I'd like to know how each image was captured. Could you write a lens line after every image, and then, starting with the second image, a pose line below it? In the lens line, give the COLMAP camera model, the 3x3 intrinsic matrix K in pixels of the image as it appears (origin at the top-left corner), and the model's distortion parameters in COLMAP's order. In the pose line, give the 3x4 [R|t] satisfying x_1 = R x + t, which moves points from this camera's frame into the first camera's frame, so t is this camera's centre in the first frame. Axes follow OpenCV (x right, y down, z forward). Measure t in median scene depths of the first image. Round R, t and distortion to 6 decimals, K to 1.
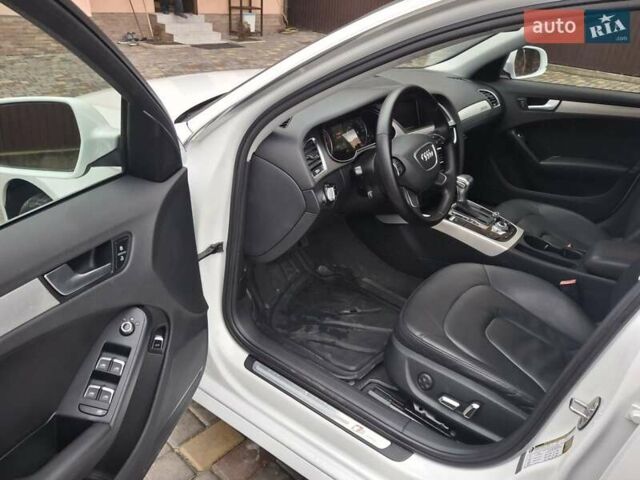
lens RADIAL K [[485.8, 0, 319.4], [0, 485.8, 242.7], [0, 0, 1]] dist [0.066254, -0.093458]
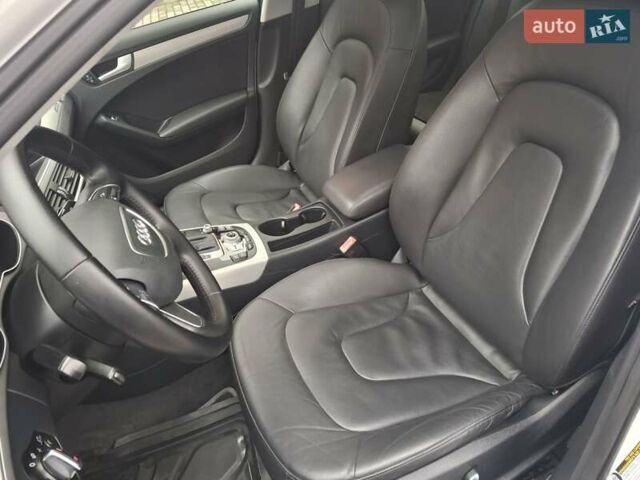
lens RADIAL K [[485.8, 0, 321.3], [0, 485.8, 242.2], [0, 0, 1]] dist [0.066254, -0.093458]
pose [[0.487090, -0.617272, 0.617834, -0.002776], [0.565864, 0.761912, 0.315101, -0.186055], [-0.665238, 0.196127, 0.720411, 0.430633]]
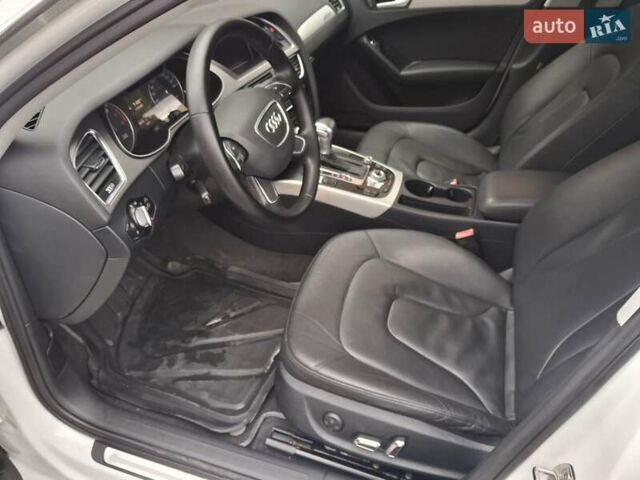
lens RADIAL K [[485.8, 0, 314.4], [0, 485.8, 252.7], [0, 0, 1]] dist [0.066254, -0.093458]
pose [[0.944265, -0.246581, 0.218084, 0.066603], [0.195506, 0.953082, 0.231111, -0.126459], [-0.264840, -0.175594, 0.948170, 0.249259]]
